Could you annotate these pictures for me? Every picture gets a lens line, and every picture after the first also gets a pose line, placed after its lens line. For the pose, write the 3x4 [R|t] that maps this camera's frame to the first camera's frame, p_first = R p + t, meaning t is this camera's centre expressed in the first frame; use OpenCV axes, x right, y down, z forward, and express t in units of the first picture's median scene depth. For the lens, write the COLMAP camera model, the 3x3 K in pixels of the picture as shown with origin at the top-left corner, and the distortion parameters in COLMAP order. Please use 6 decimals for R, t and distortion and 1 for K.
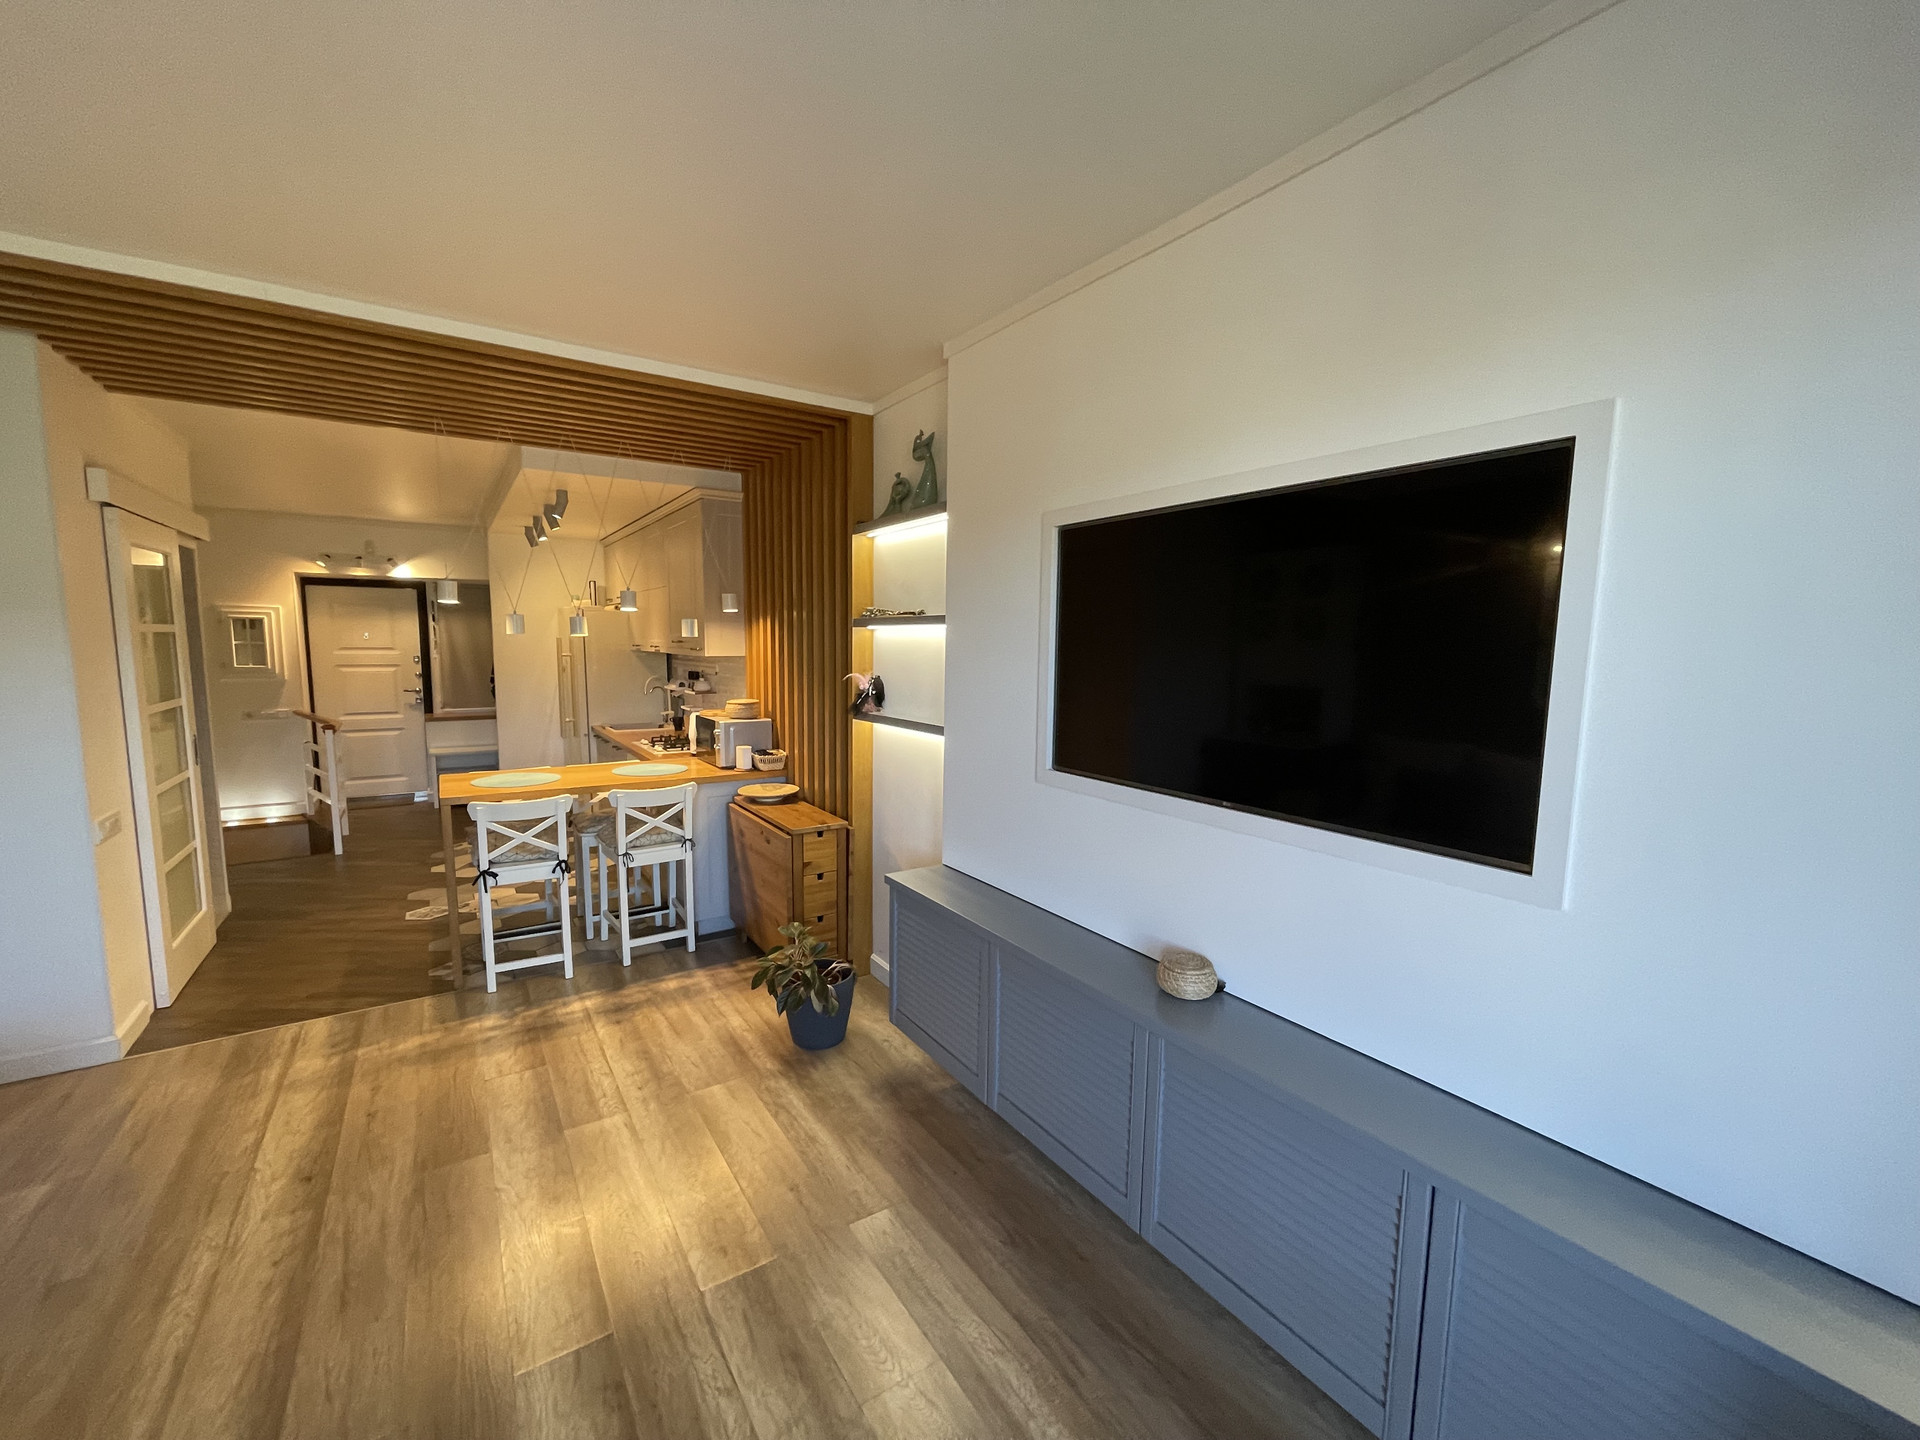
lens RADIAL K [[785.2, 0, 950.7], [0, 785.2, 730.0], [0, 0, 1]] dist [0.000854, -0.000879]
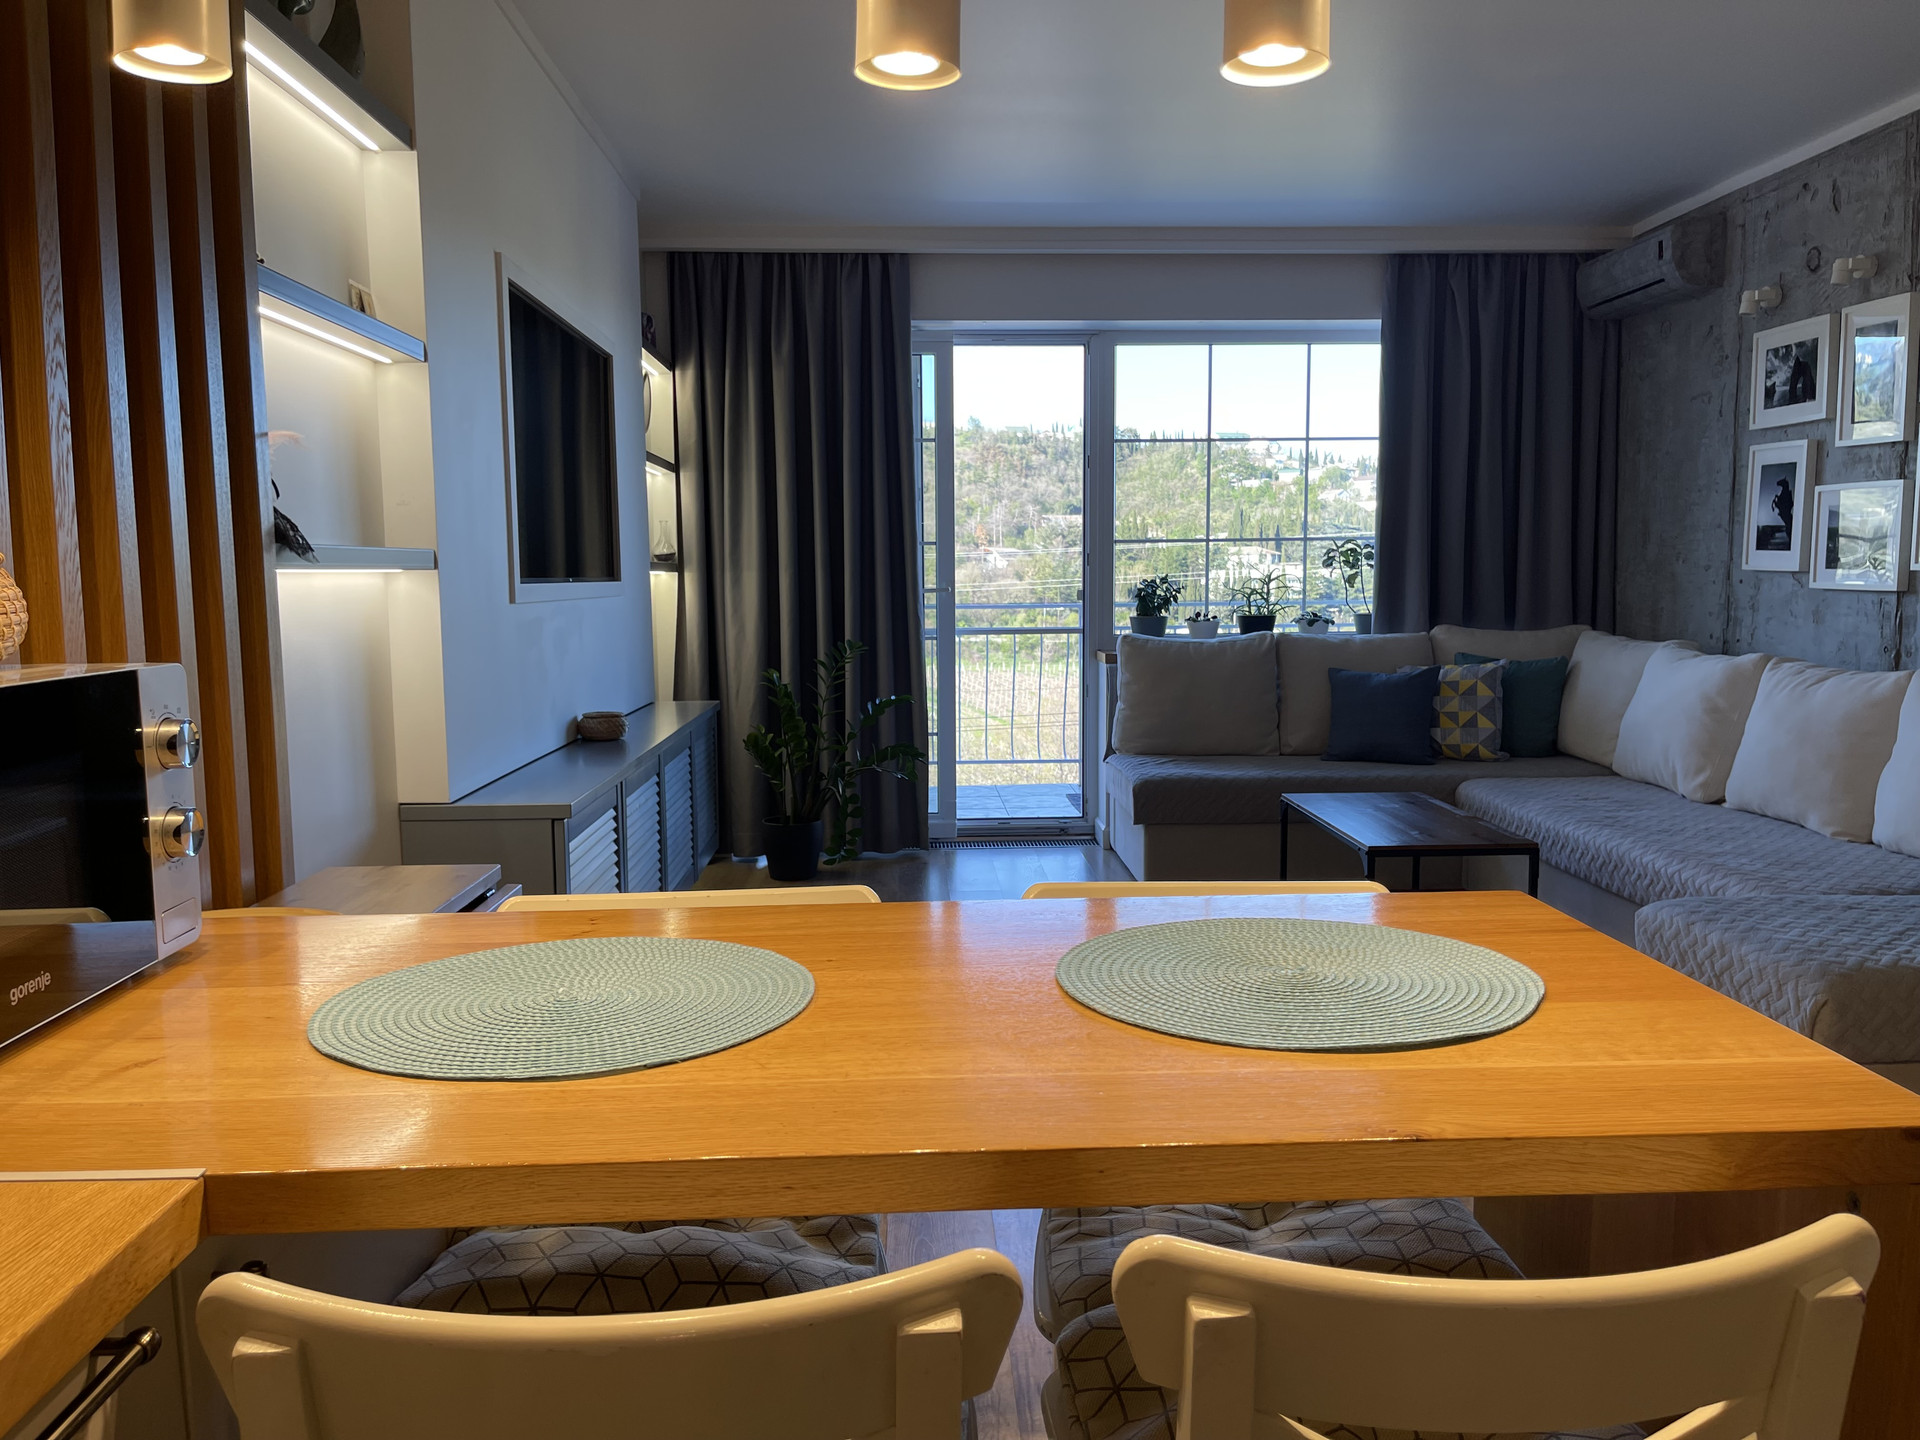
lens RADIAL K [[1471.0, 0, 977.6], [0, 1471.0, 724.5], [0, 0, 1]] dist [0.053789, -0.061079]
pose [[-0.866296, -0.054134, 0.496590, -0.856599], [0.055493, 0.977528, 0.203369, -0.074863], [-0.496440, 0.203735, -0.843824, 1.720761]]
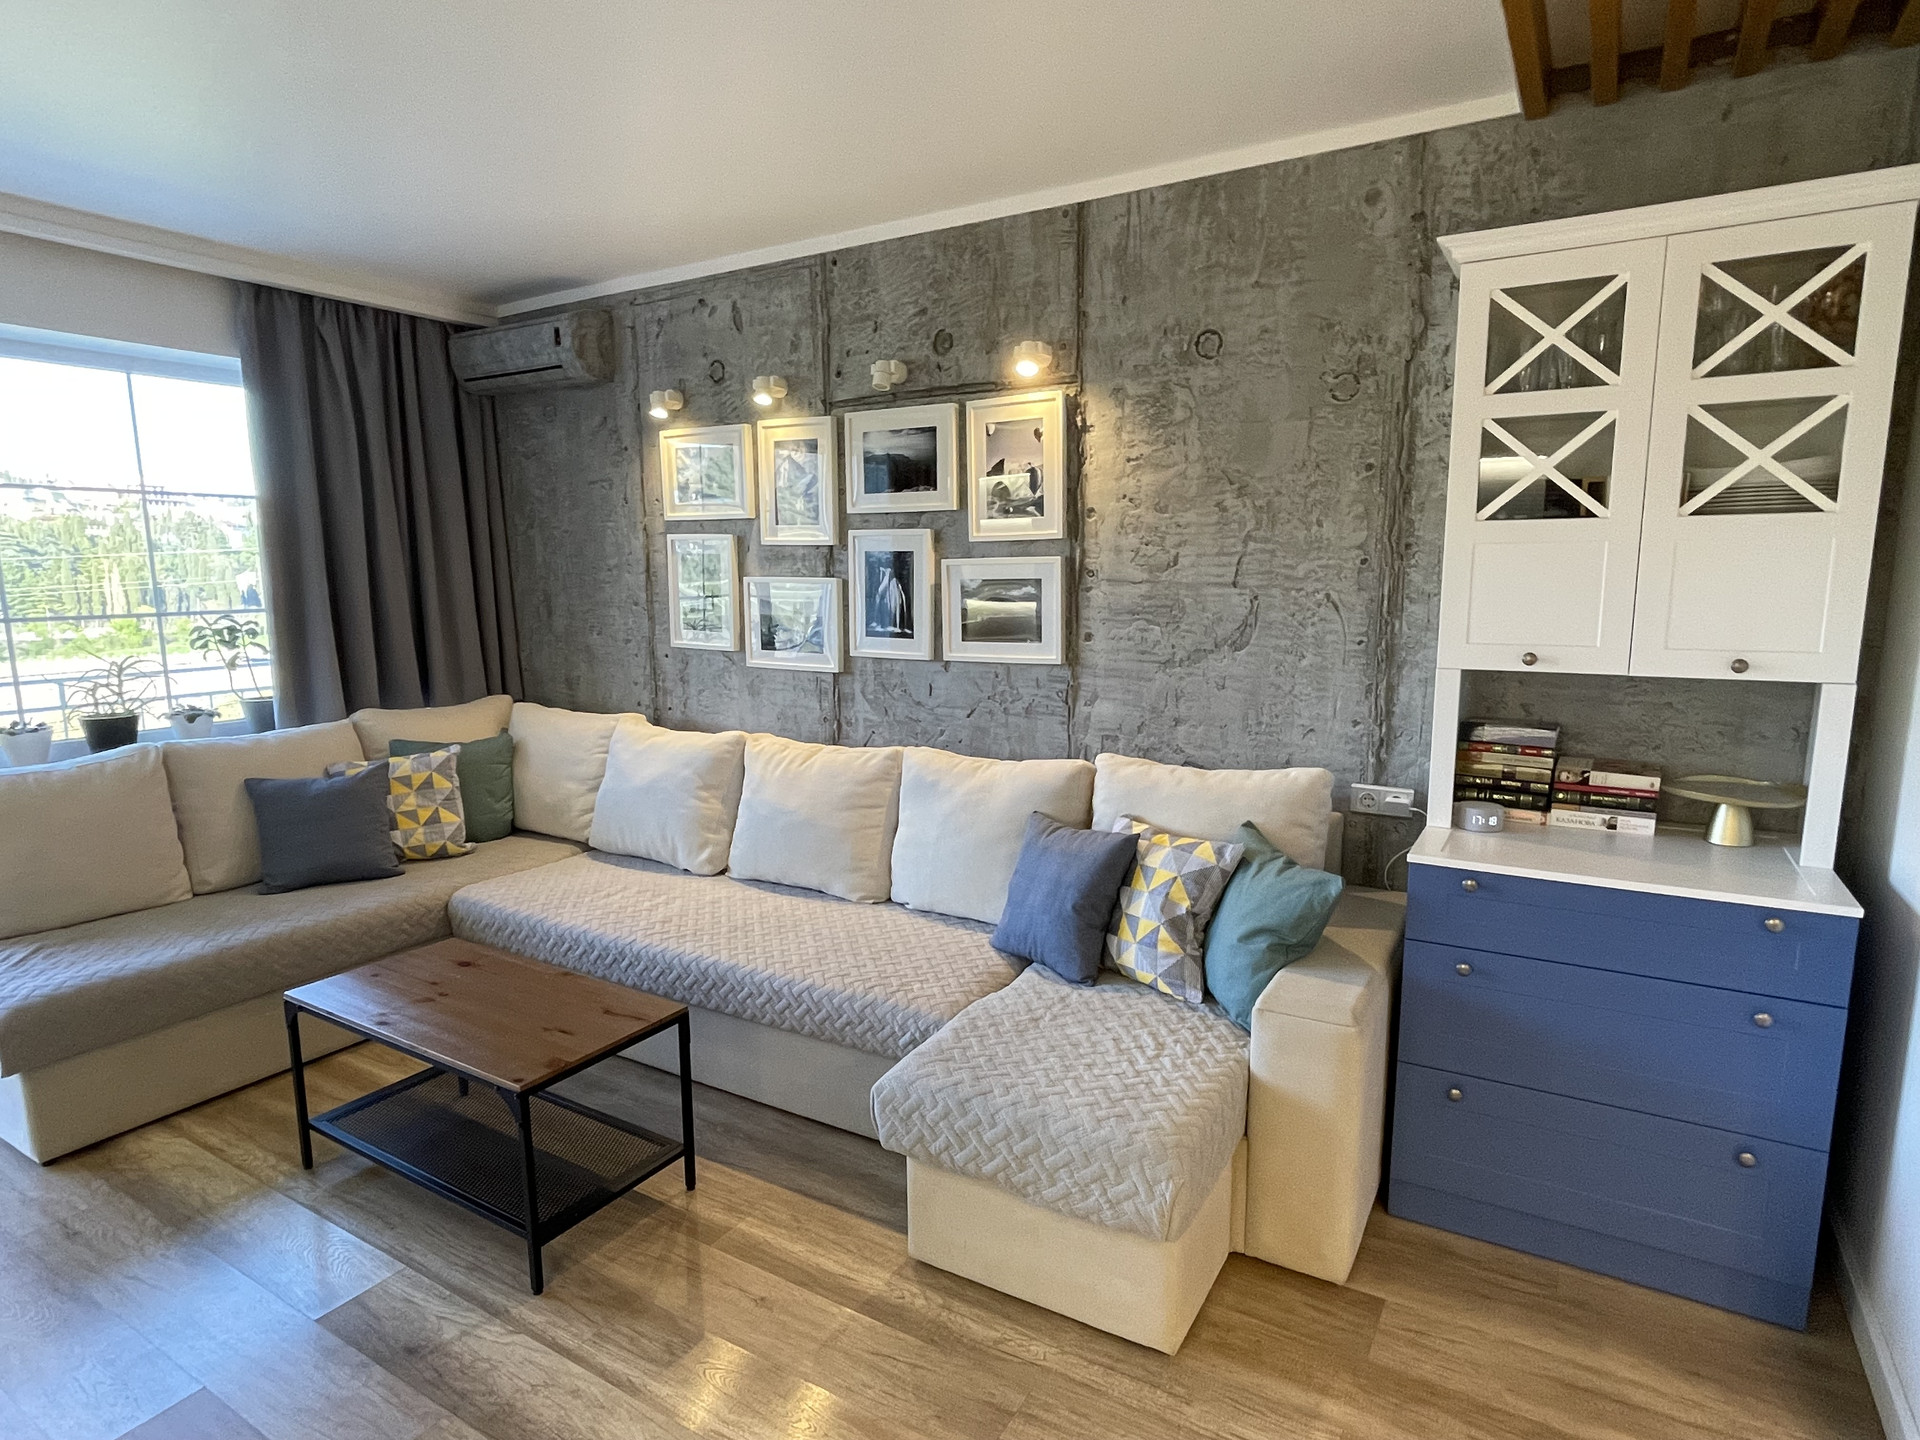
lens RADIAL K [[1069.7, 0, 936.7], [0, 1069.7, 738.9], [0, 0, 1]] dist [0.003122, -0.005595]
pose [[-0.906626, 0.064356, -0.416999, -0.458910], [-0.048318, 0.965963, 0.254129, -0.103621], [0.419160, 0.250548, -0.872657, 1.114716]]
